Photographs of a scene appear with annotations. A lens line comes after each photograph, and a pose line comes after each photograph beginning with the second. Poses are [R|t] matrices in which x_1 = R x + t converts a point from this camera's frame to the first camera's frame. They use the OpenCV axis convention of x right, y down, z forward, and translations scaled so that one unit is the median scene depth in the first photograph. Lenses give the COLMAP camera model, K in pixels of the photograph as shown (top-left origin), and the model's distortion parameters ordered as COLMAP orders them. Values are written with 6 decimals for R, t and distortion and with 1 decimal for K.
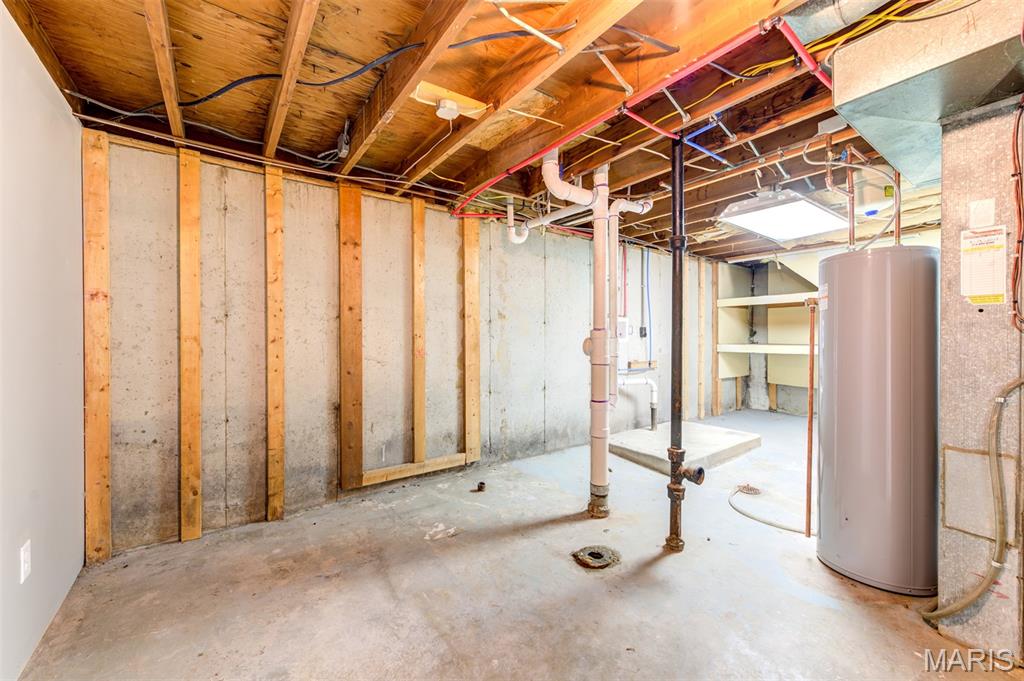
lens RADIAL K [[406.3, 0, 515.3], [0, 406.3, 336.0], [0, 0, 1]] dist [0.007052, -0.001342]
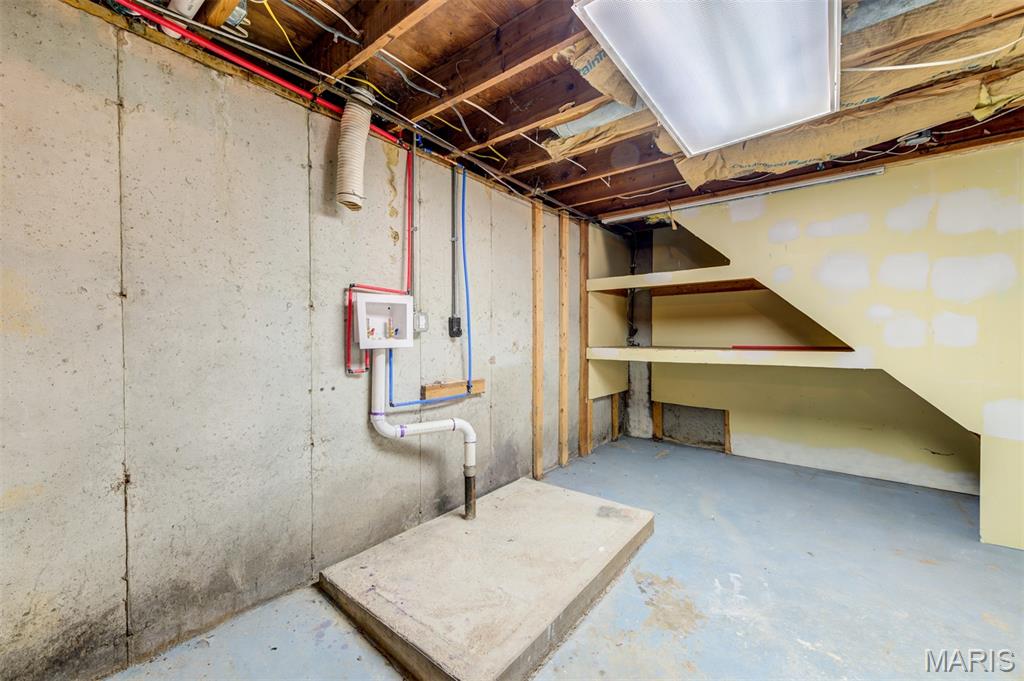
lens RADIAL K [[406.3, 0, 511.7], [0, 406.3, 340.4], [0, 0, 1]] dist [0.007052, -0.001342]
pose [[0.965330, -0.001918, 0.261025, 0.211329], [-0.000432, 0.999960, 0.008946, 0.002455], [-0.261032, -0.008749, 0.965291, 0.404134]]
